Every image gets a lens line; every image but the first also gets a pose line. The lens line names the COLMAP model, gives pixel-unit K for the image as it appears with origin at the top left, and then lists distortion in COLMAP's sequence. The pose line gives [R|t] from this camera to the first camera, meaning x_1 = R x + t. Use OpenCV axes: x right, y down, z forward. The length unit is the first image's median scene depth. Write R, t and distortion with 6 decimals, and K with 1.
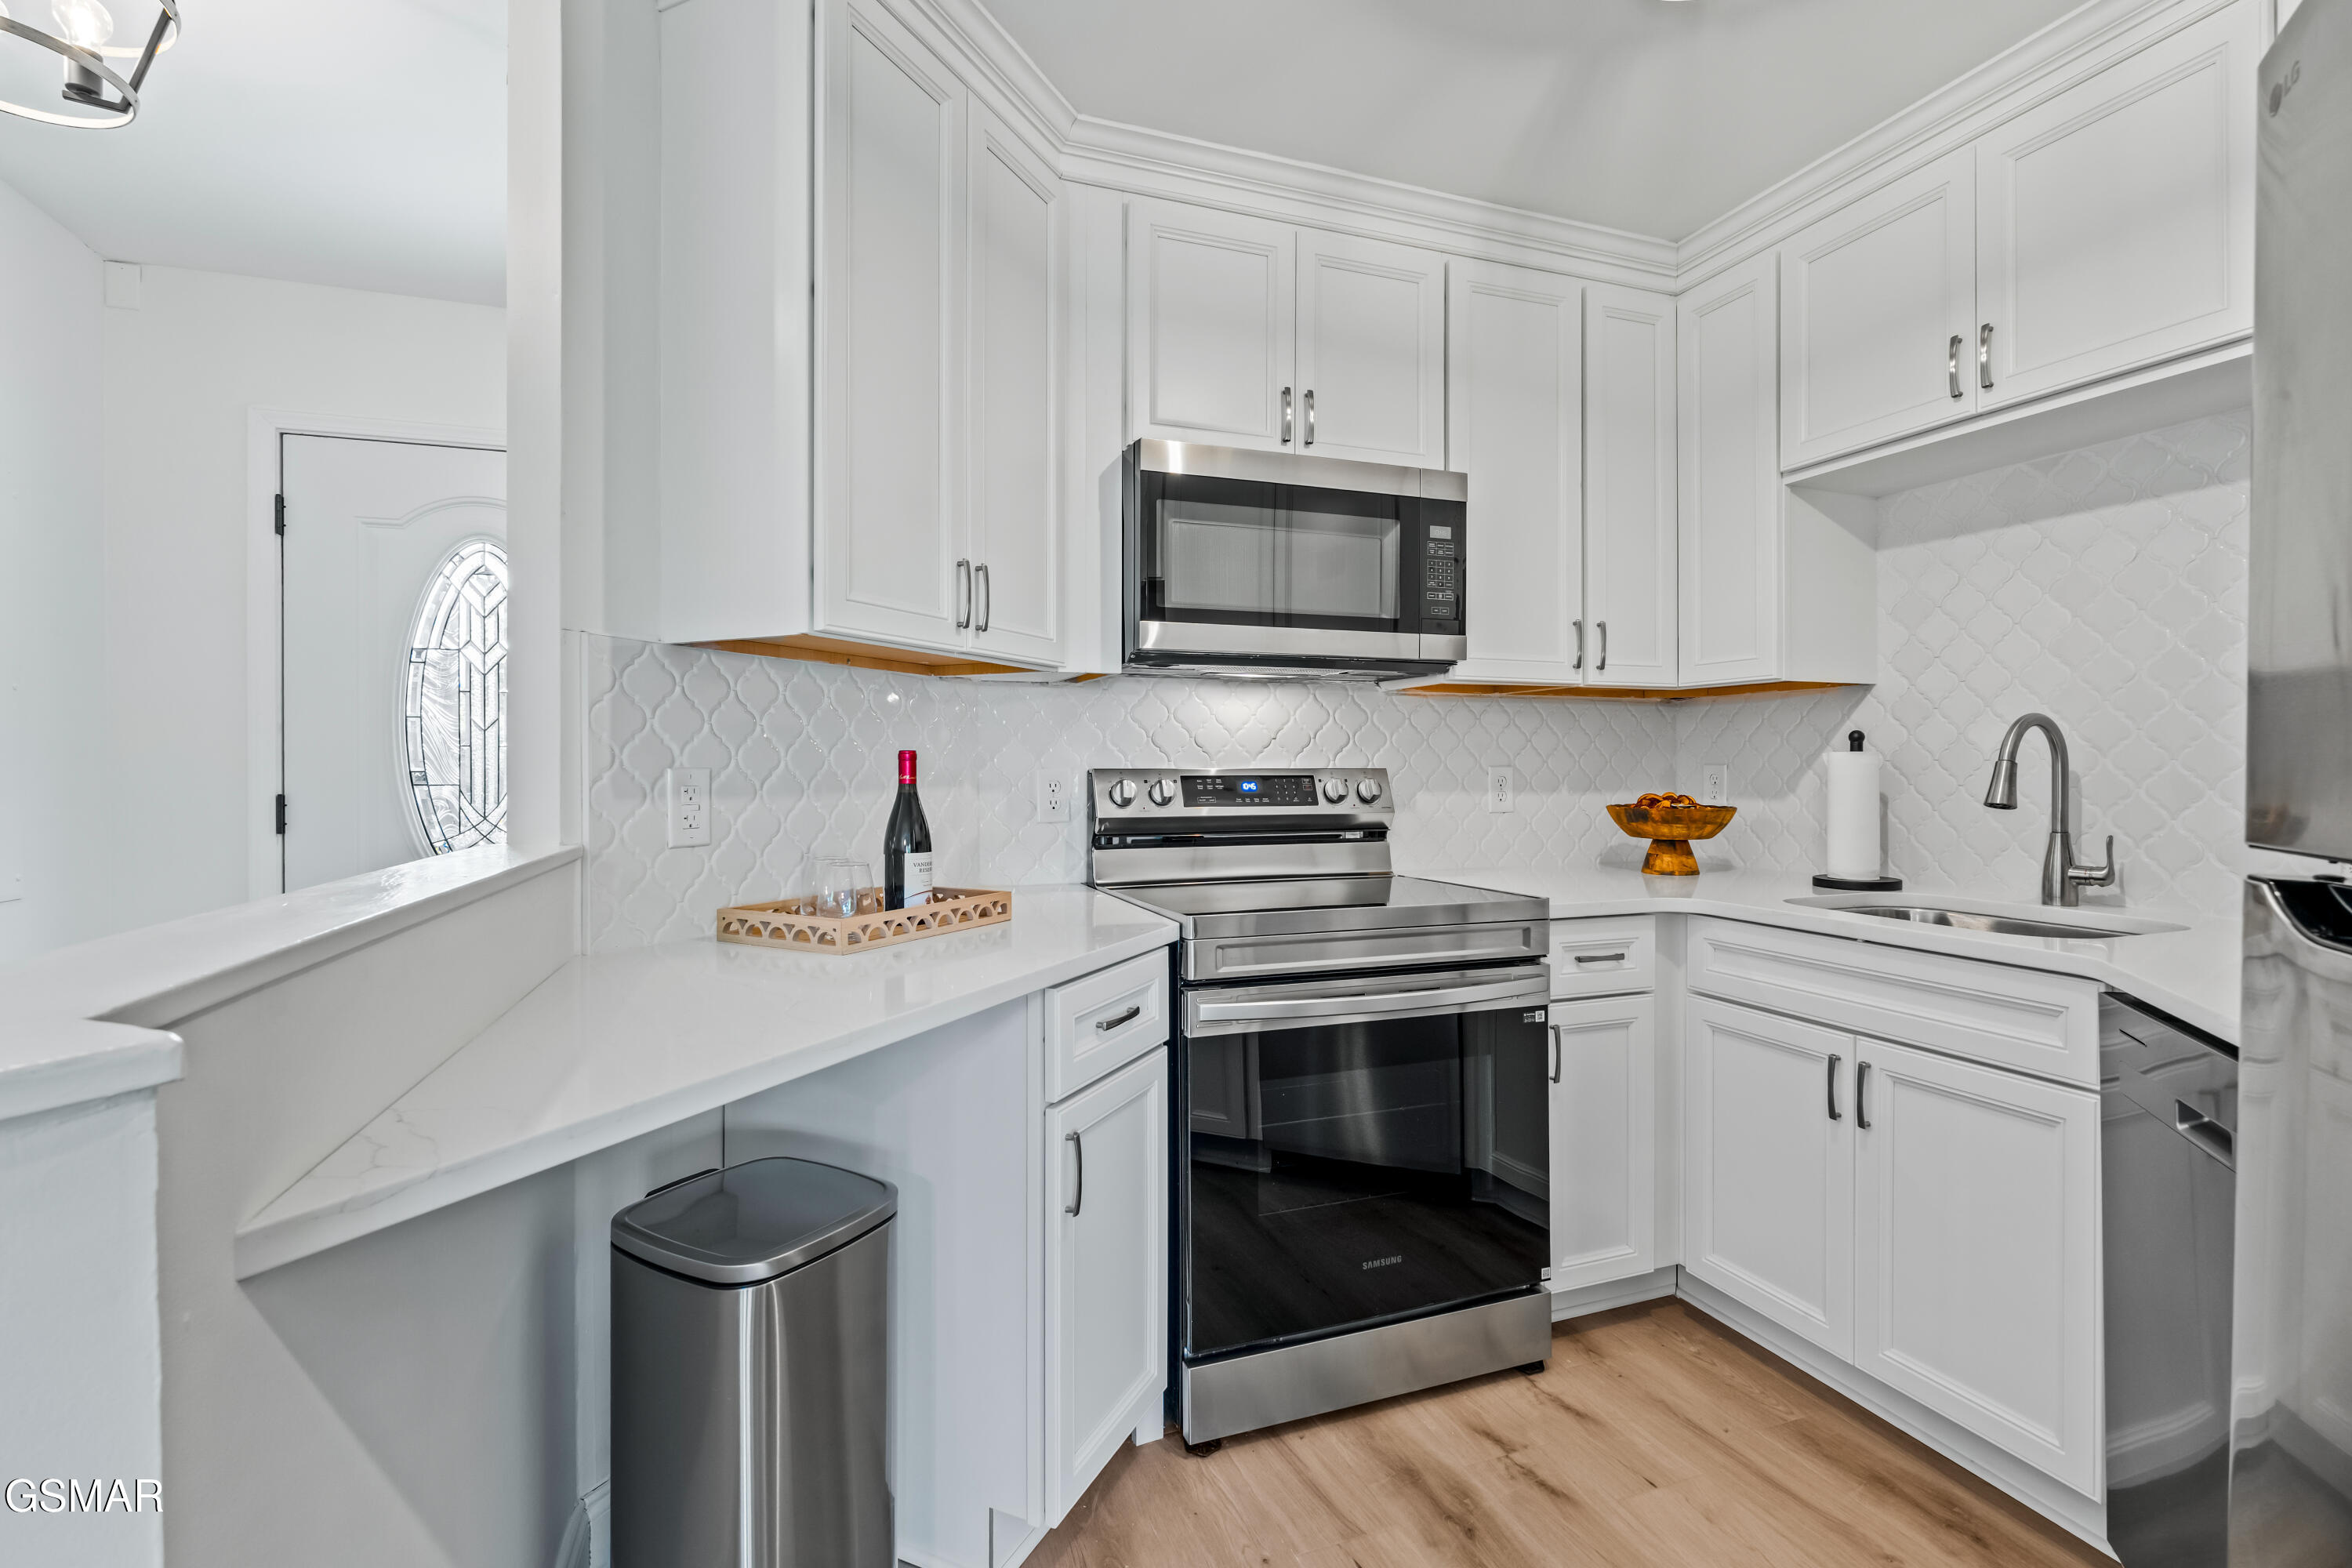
lens RADIAL K [[1016.1, 0, 1175.3], [0, 1016.1, 765.0], [0, 0, 1]] dist [-0.007374, 0.000865]
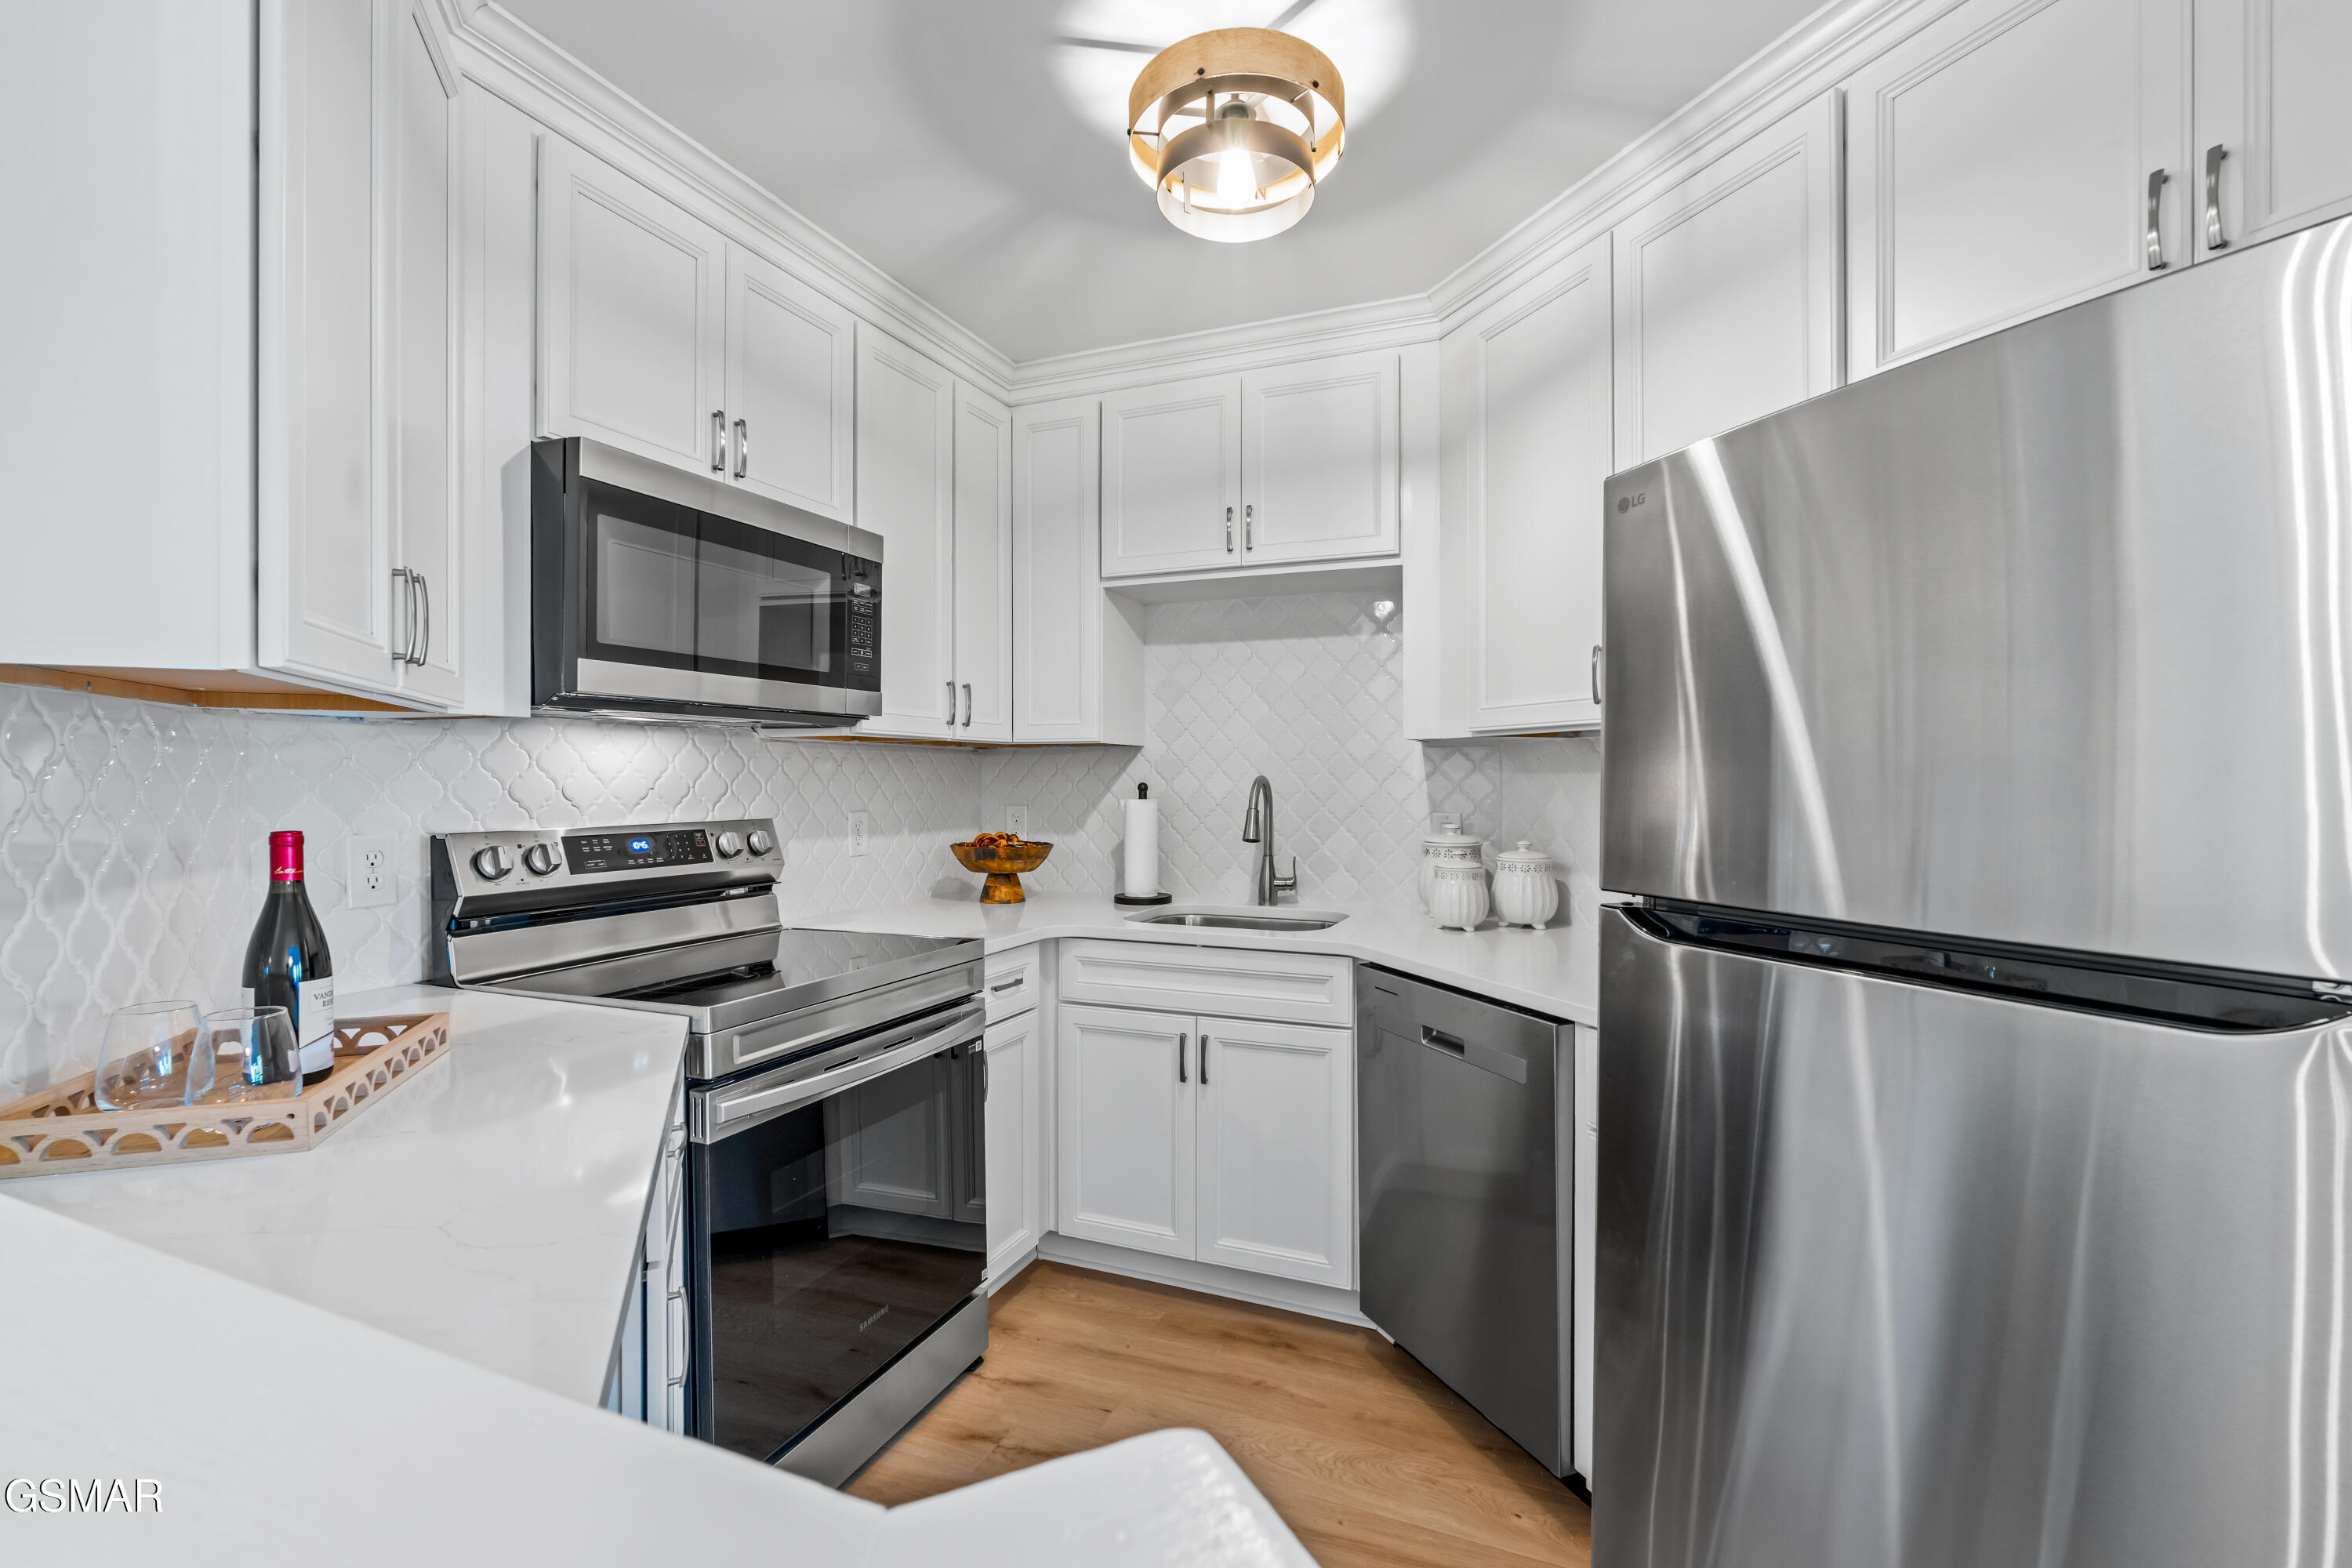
lens RADIAL K [[1016.1, 0, 1137.2], [0, 1016.1, 784.2], [0, 0, 1]] dist [-0.007374, 0.000865]
pose [[0.695435, -0.003601, 0.718580, -0.287432], [0.000204, 0.999988, 0.004814, -0.039940], [-0.718589, -0.003201, 0.695428, 0.093137]]
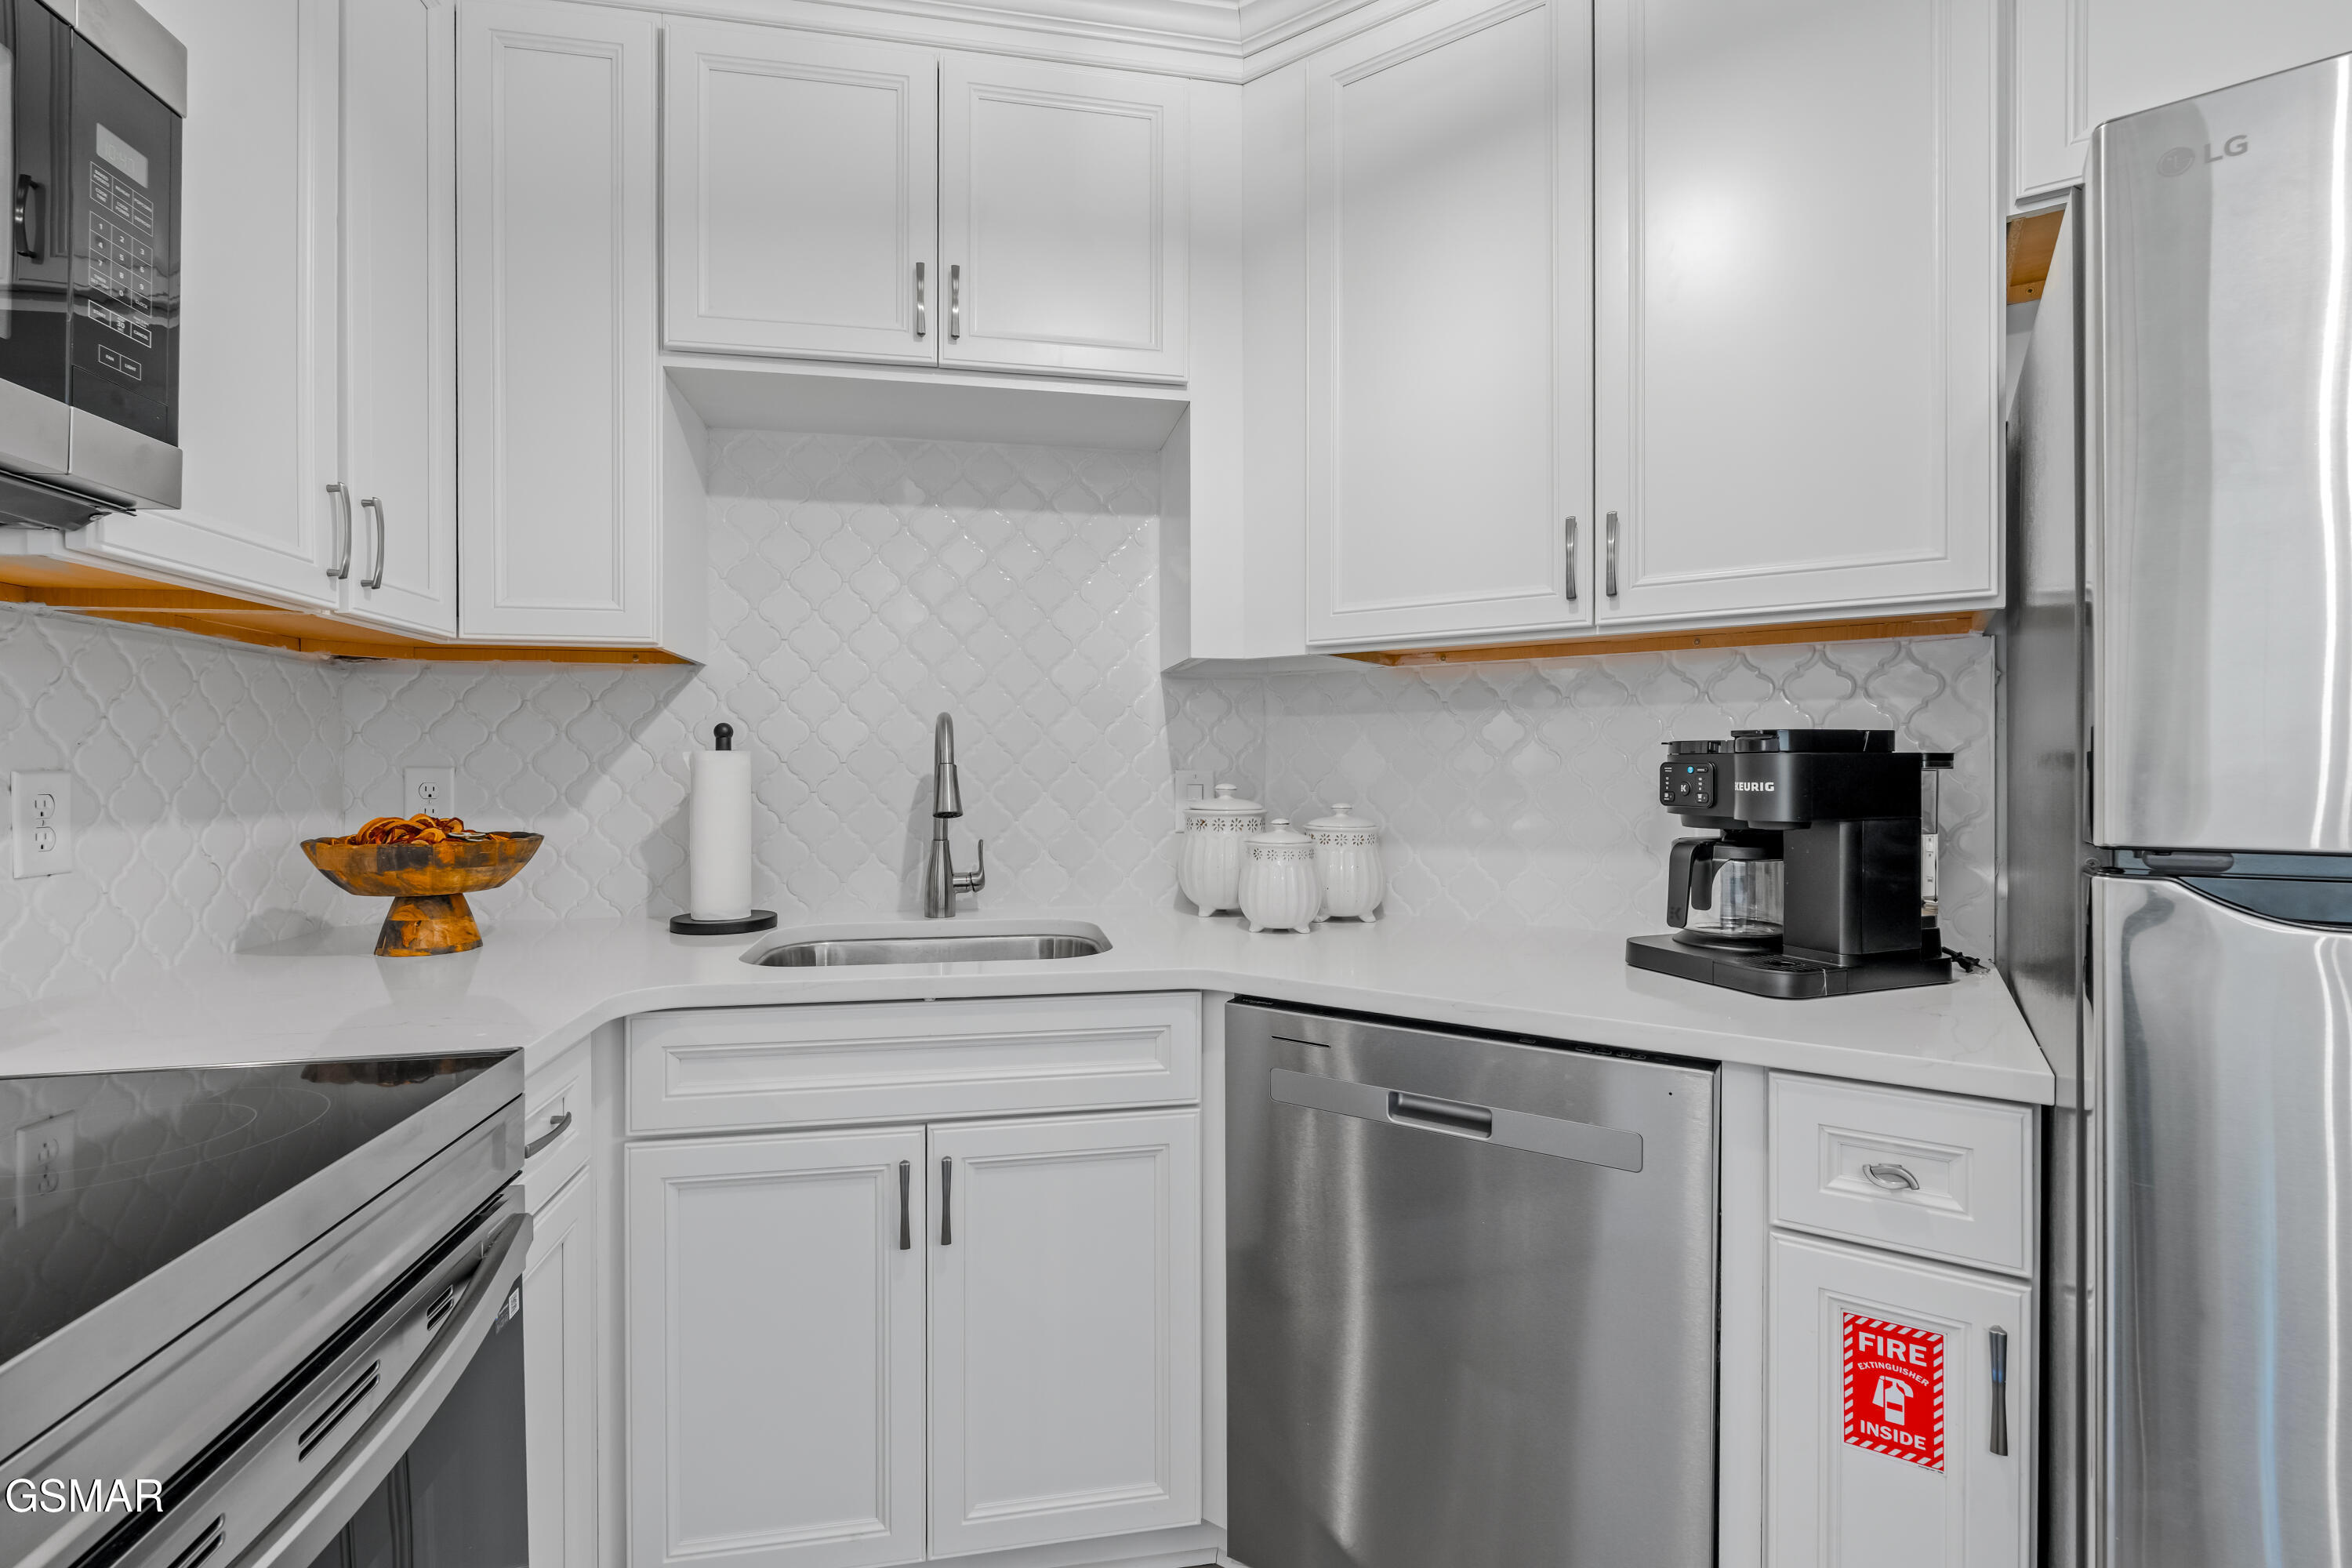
lens RADIAL K [[1072.2, 0, 1152.3], [0, 1072.2, 773.0], [0, 0, 1]] dist [-0.008551, 0.002297]
pose [[0.167329, -0.004098, 0.985893, -0.070464], [-0.000605, 0.999991, 0.004259, -0.000208], [-0.985901, -0.001309, 0.167325, 0.565411]]
